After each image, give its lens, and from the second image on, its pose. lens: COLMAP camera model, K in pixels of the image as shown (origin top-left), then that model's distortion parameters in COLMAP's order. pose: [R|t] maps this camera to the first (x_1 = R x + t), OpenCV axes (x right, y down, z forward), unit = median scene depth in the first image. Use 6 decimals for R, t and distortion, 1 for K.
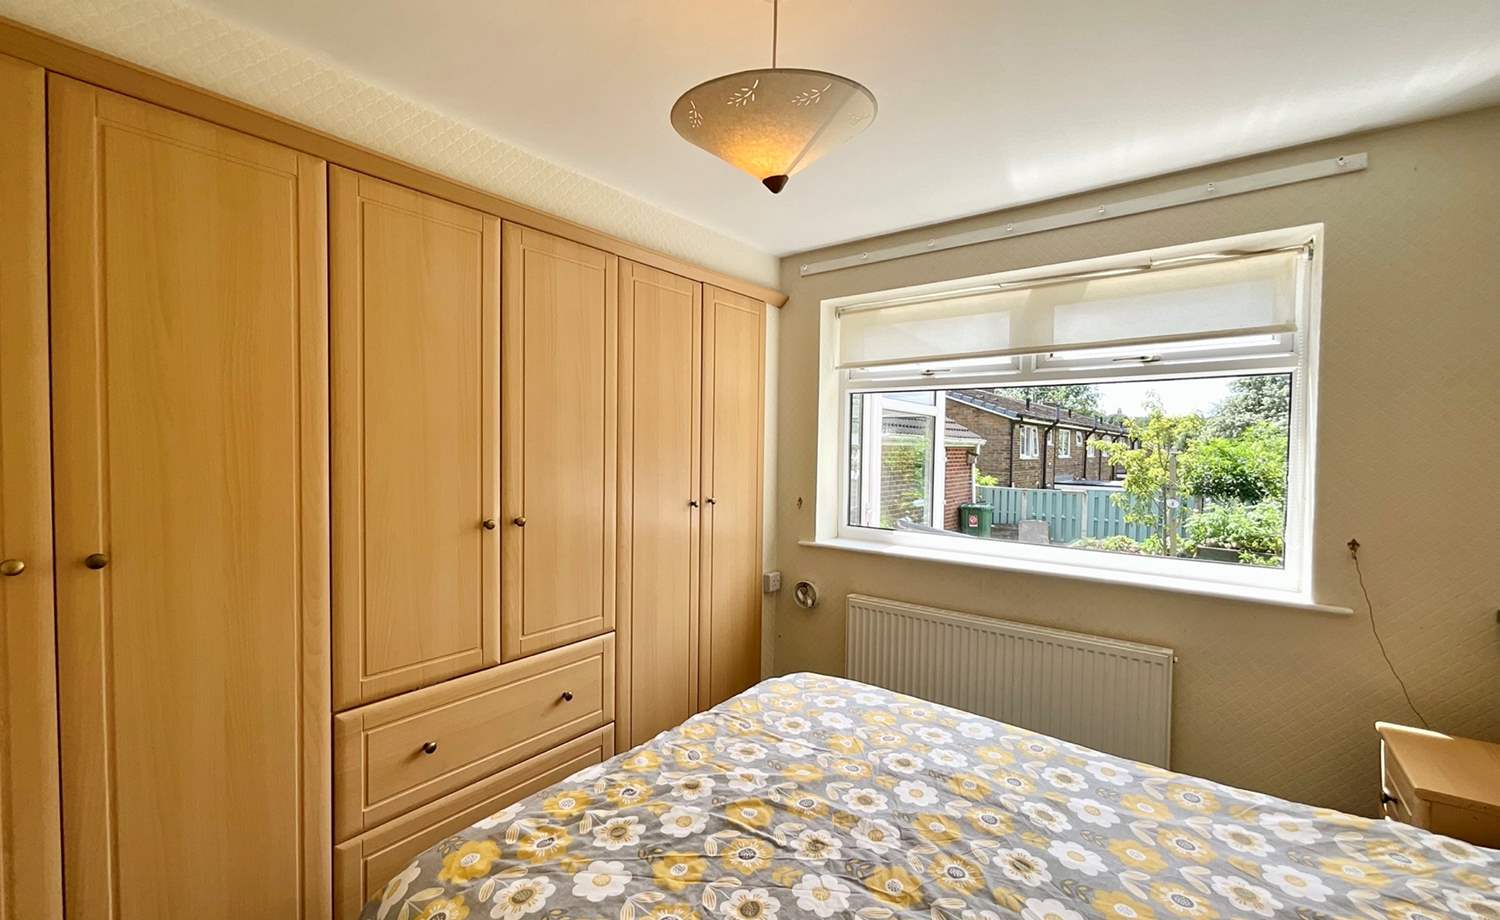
lens RADIAL K [[611.7, 0, 752.2], [0, 611.7, 459.2], [0, 0, 1]] dist [-0.000106, 0.000640]
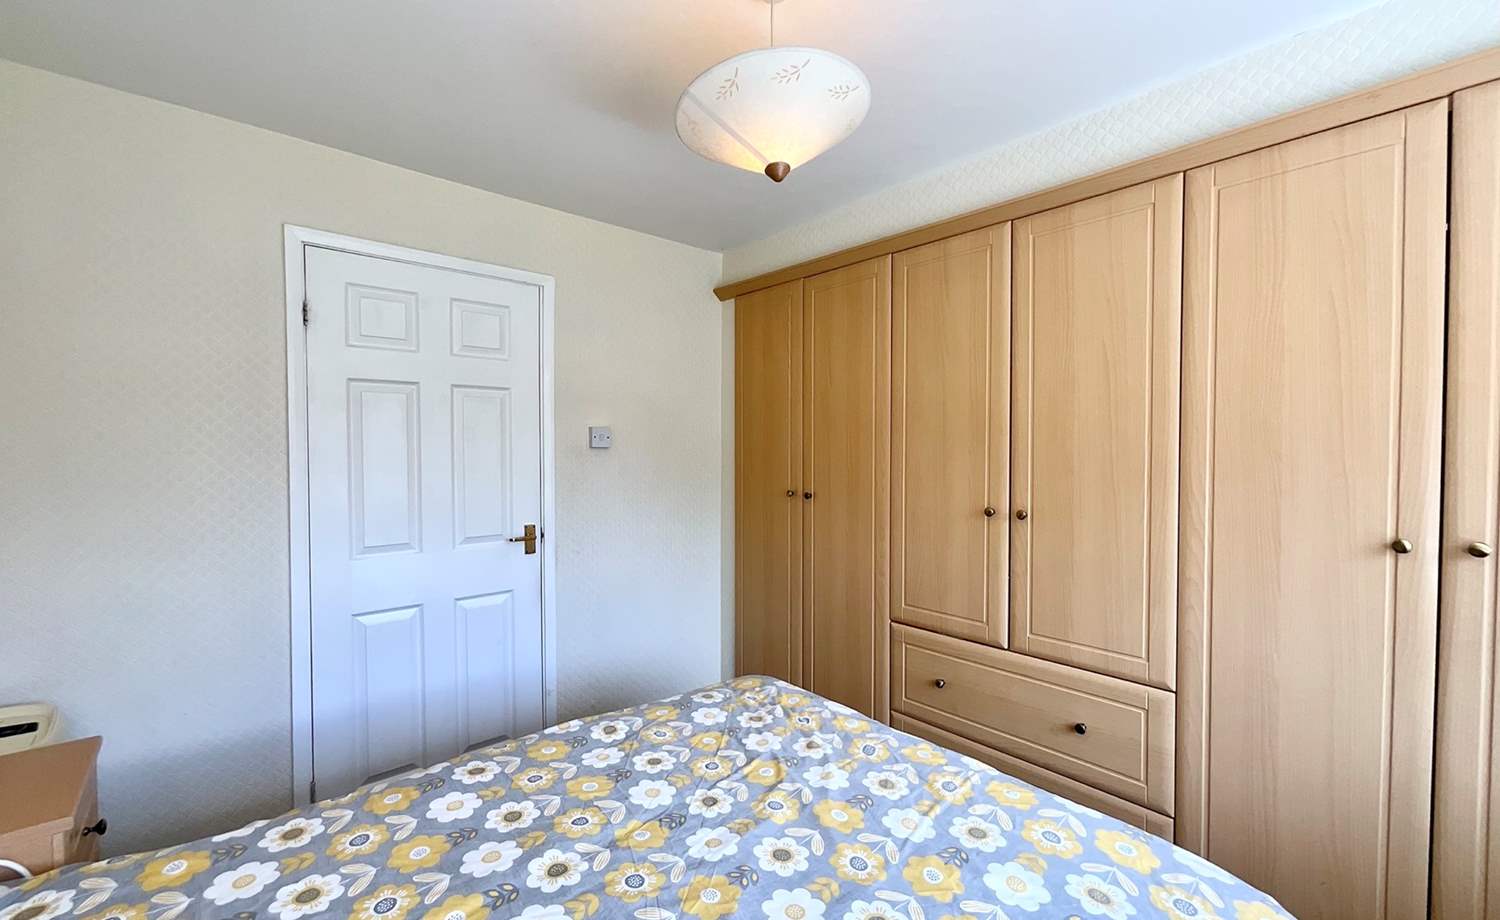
lens RADIAL K [[611.7, 0, 746.7], [0, 611.7, 457.7], [0, 0, 1]] dist [-0.000106, 0.000640]
pose [[-0.195181, 0.001778, -0.980766, 0.780112], [-0.023669, 0.999699, 0.006523, 0.015072], [0.980482, 0.024487, -0.195080, 0.859815]]
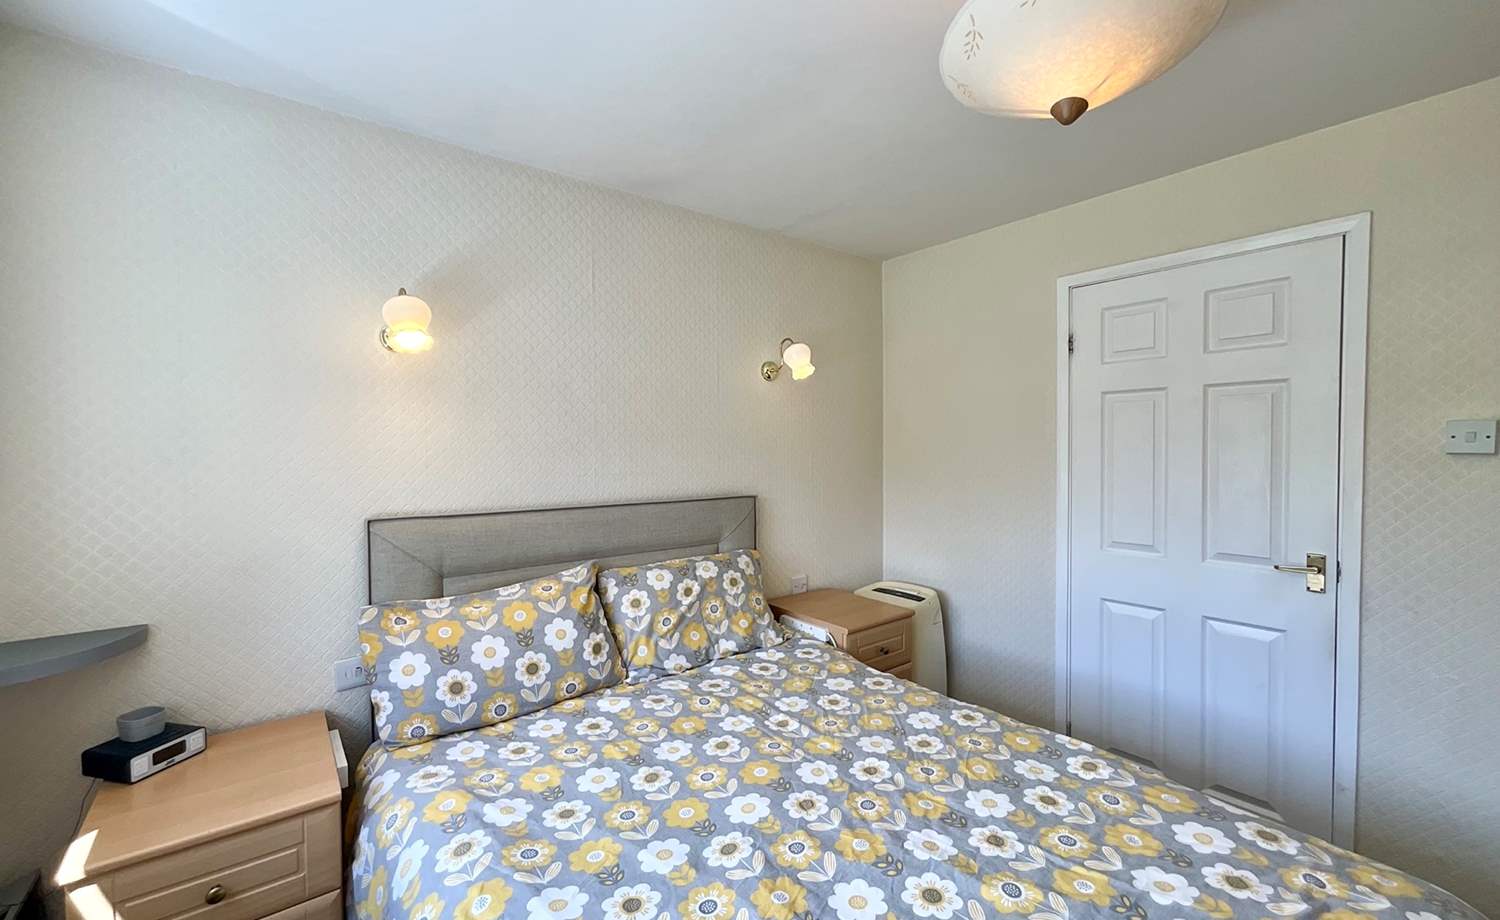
lens RADIAL K [[611.7, 0, 752.4], [0, 611.7, 465.0], [0, 0, 1]] dist [-0.000106, 0.000640]
pose [[-0.969705, -0.013917, 0.243881, 0.175094], [-0.000108, 0.998400, 0.056547, -0.028763], [-0.244278, 0.054808, -0.968155, 1.393462]]
